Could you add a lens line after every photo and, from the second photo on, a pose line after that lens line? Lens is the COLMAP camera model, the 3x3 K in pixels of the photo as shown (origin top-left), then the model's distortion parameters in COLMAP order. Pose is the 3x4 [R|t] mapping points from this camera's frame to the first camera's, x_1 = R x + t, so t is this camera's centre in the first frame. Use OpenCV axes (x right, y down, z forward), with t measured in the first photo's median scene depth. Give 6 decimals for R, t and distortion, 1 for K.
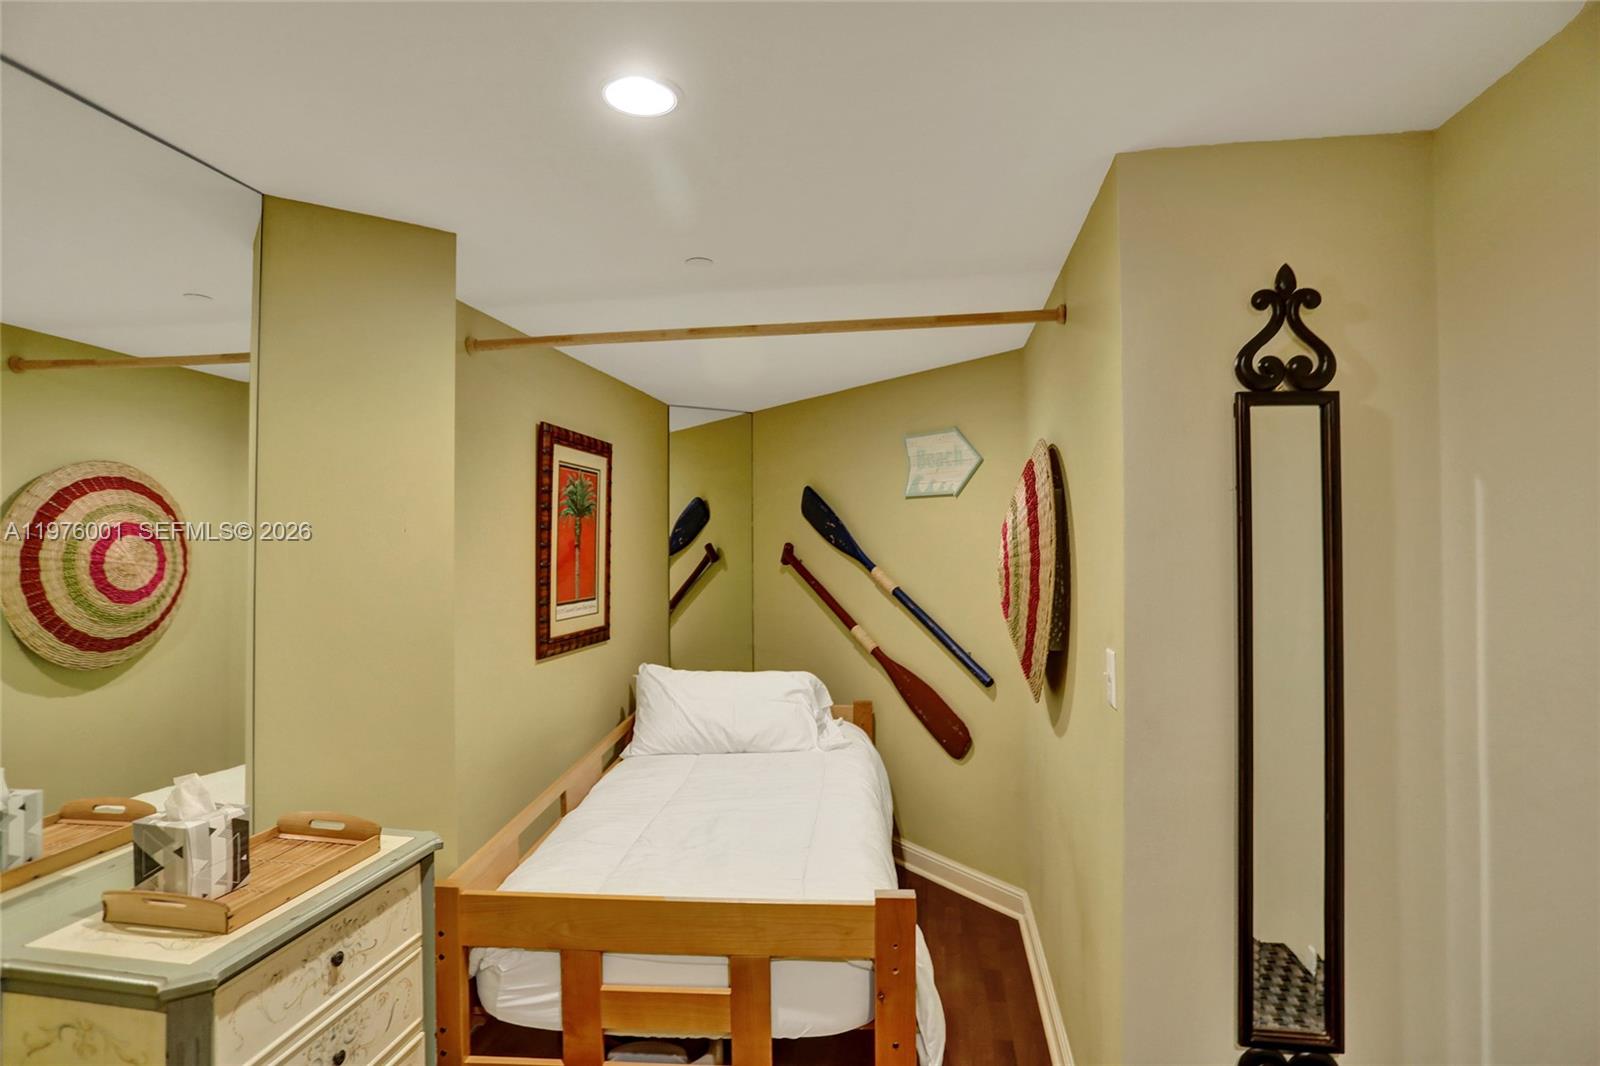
lens RADIAL K [[793.8, 0, 792.7], [0, 793.8, 536.2], [0, 0, 1]] dist [-0.068654, 0.037717]
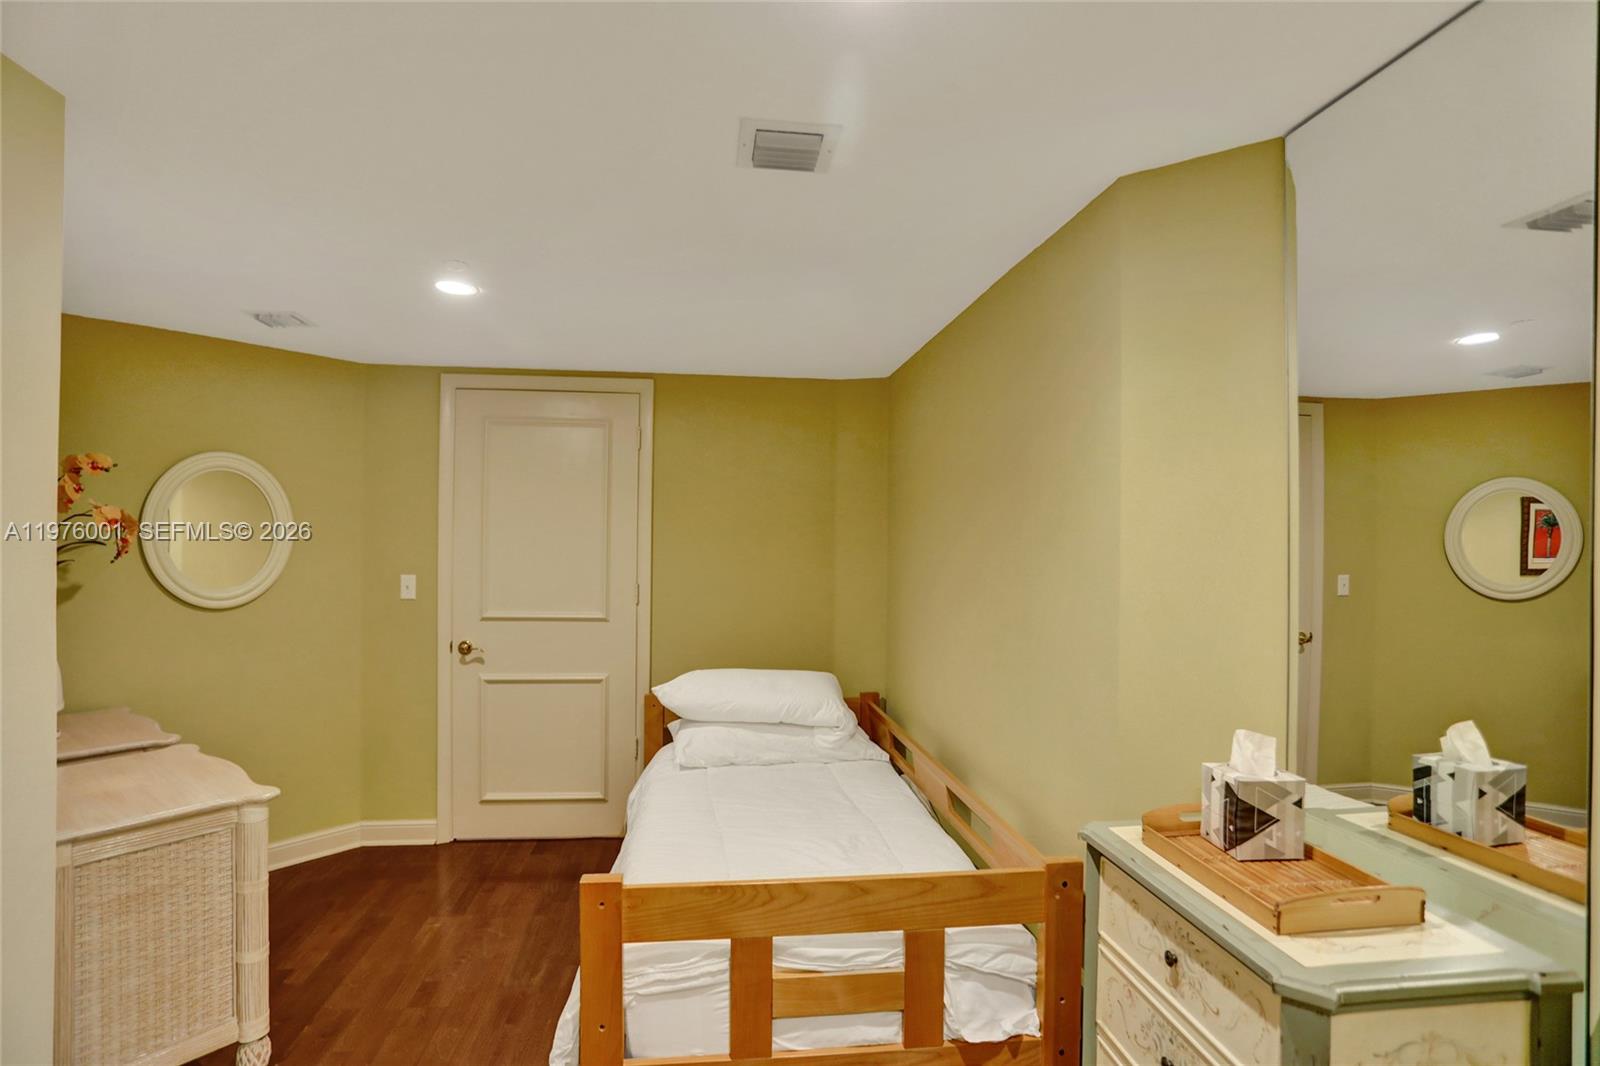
lens RADIAL K [[793.8, 0, 792.7], [0, 793.8, 536.2], [0, 0, 1]] dist [-0.068654, 0.037717]
pose [[-0.957964, -0.007546, -0.286791, 0.105296], [-0.002924, 0.999859, -0.016542, 0.060978], [0.286875, -0.015008, -0.957850, 1.719265]]
